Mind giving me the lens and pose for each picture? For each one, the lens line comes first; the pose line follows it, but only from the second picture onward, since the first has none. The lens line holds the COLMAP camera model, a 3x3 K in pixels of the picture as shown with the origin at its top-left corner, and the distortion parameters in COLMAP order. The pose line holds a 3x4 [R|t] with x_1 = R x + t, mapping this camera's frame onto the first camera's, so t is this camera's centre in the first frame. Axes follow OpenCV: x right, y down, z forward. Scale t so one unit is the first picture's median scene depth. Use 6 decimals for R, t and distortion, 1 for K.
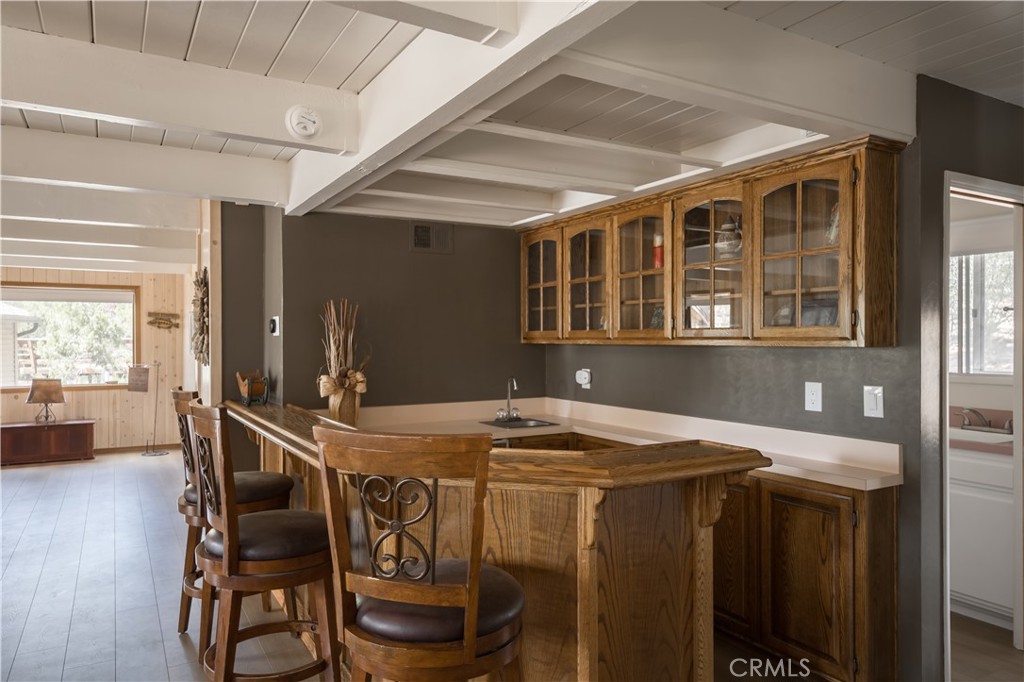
lens RADIAL K [[726.2, 0, 542.8], [0, 726.2, 340.1], [0, 0, 1]] dist [0.013755, -0.006794]
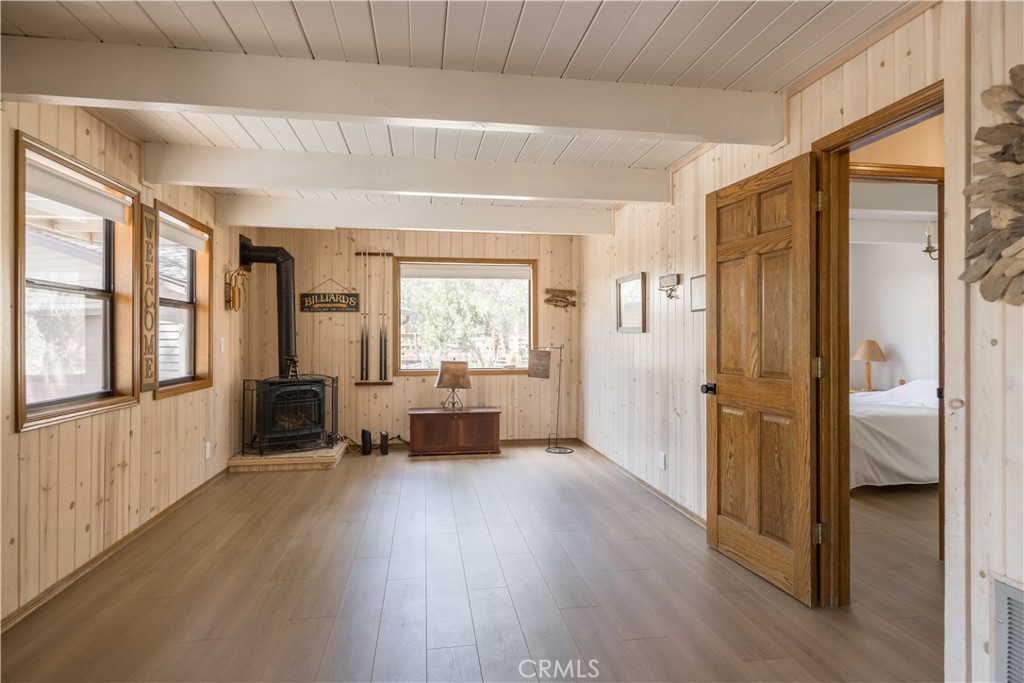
lens RADIAL K [[561.2, 0, 507.8], [0, 561.2, 336.9], [0, 0, 1]] dist [0.013305, -0.001693]
pose [[0.928919, -0.002951, -0.370271, -0.737001], [0.000543, 0.999978, -0.006605, 0.055712], [0.370283, 0.005935, 0.928900, 0.771114]]
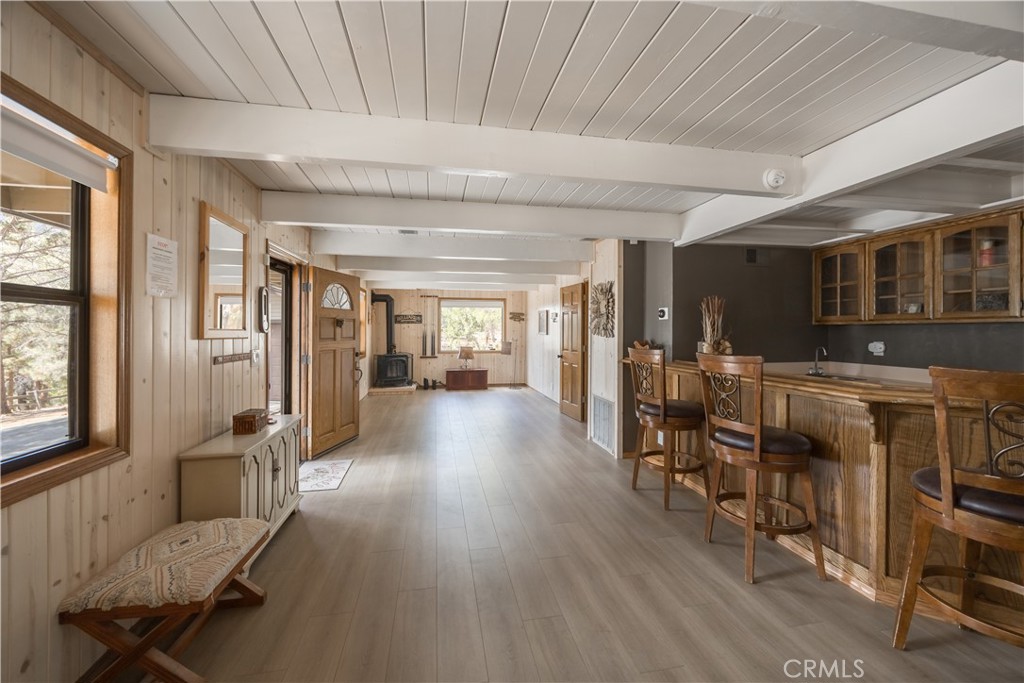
lens RADIAL K [[420.5, 0, 502.5], [0, 420.5, 331.1], [0, 0, 1]] dist [-0.002767, 0.000272]
pose [[0.933820, 0.001304, -0.357742, -0.381028], [-0.001419, 0.999999, -0.000058, 0.022370], [0.357741, 0.000562, 0.933821, -0.041567]]
